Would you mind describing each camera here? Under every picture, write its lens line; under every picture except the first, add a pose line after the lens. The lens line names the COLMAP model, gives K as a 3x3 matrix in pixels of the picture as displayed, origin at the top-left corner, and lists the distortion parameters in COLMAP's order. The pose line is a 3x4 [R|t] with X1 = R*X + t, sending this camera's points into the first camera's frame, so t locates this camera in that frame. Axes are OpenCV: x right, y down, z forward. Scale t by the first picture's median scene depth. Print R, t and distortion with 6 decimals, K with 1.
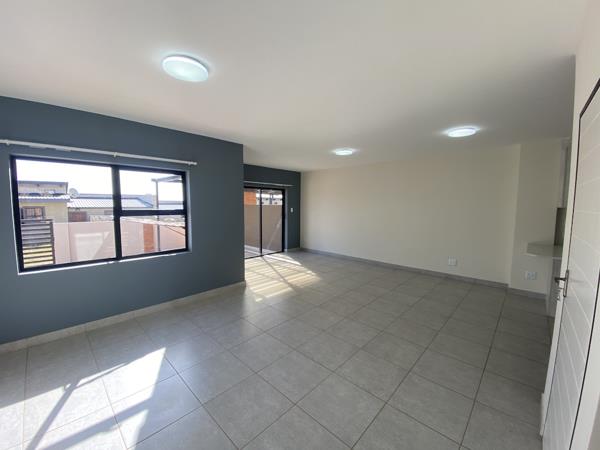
lens RADIAL K [[241.7, 0, 298.4], [0, 241.7, 224.4], [0, 0, 1]] dist [0.020789, -0.019386]
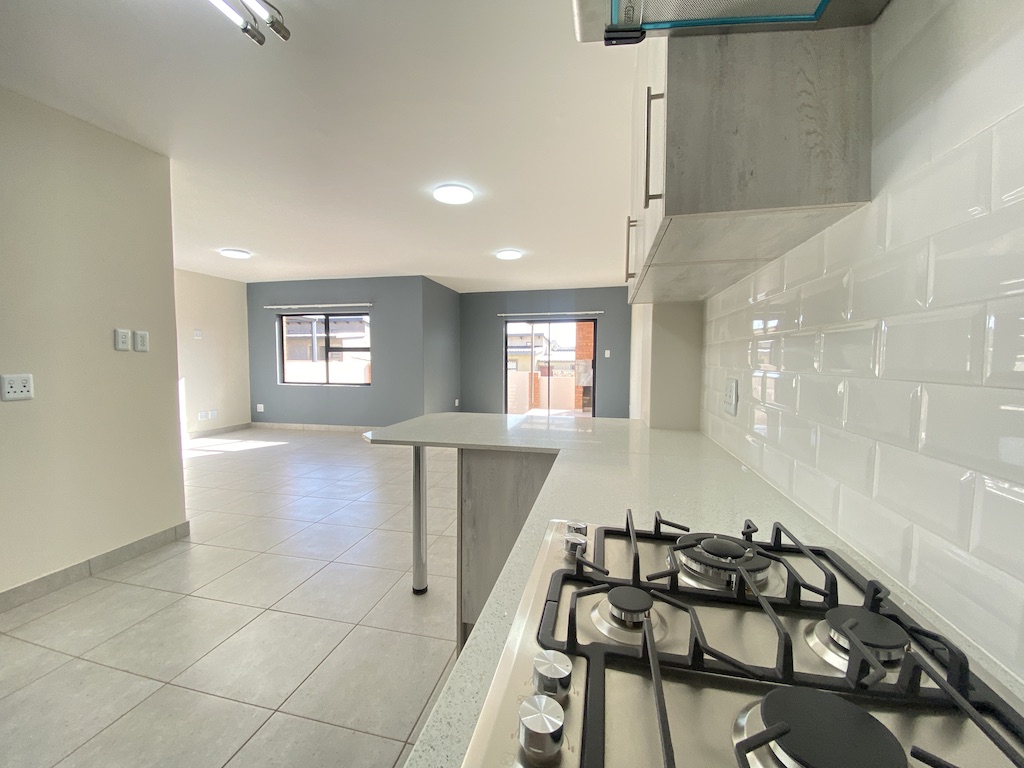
lens RADIAL K [[412.5, 0, 509.3], [0, 412.5, 382.9], [0, 0, 1]] dist [0.020789, -0.019386]
pose [[0.504791, 0.044261, -0.862106, 1.431493], [-0.073668, 0.997250, 0.008064, 0.037639], [0.860092, 0.059438, 0.506664, 0.602209]]
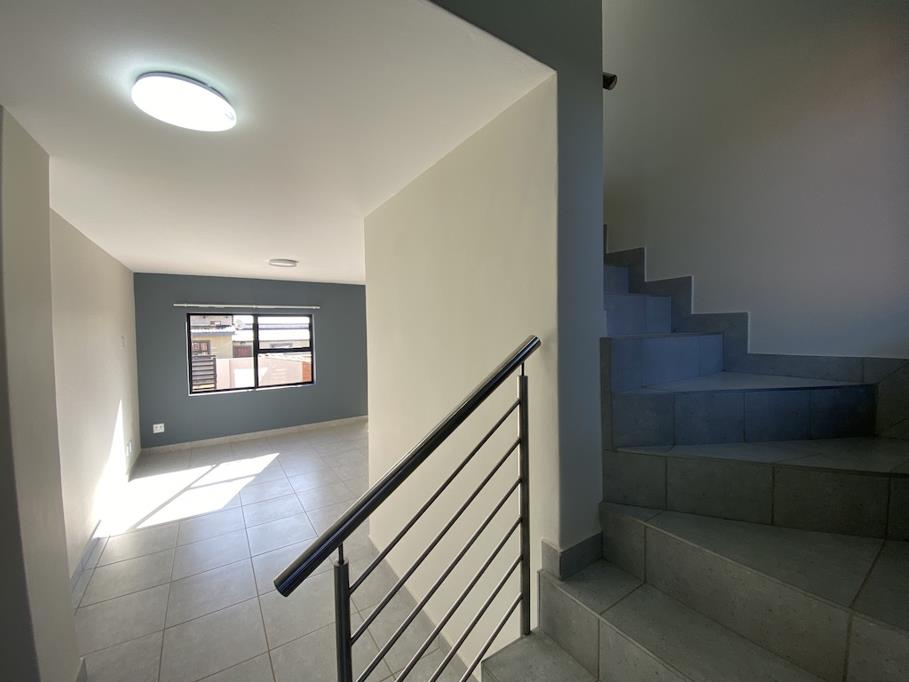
lens RADIAL K [[366.2, 0, 452.1], [0, 366.2, 340.1], [0, 0, 1]] dist [0.020789, -0.019386]
pose [[0.973725, -0.015881, -0.227172, 0.568492], [0.003830, 0.998566, -0.053390, 0.001393], [0.227695, 0.051117, 0.972390, -0.524089]]
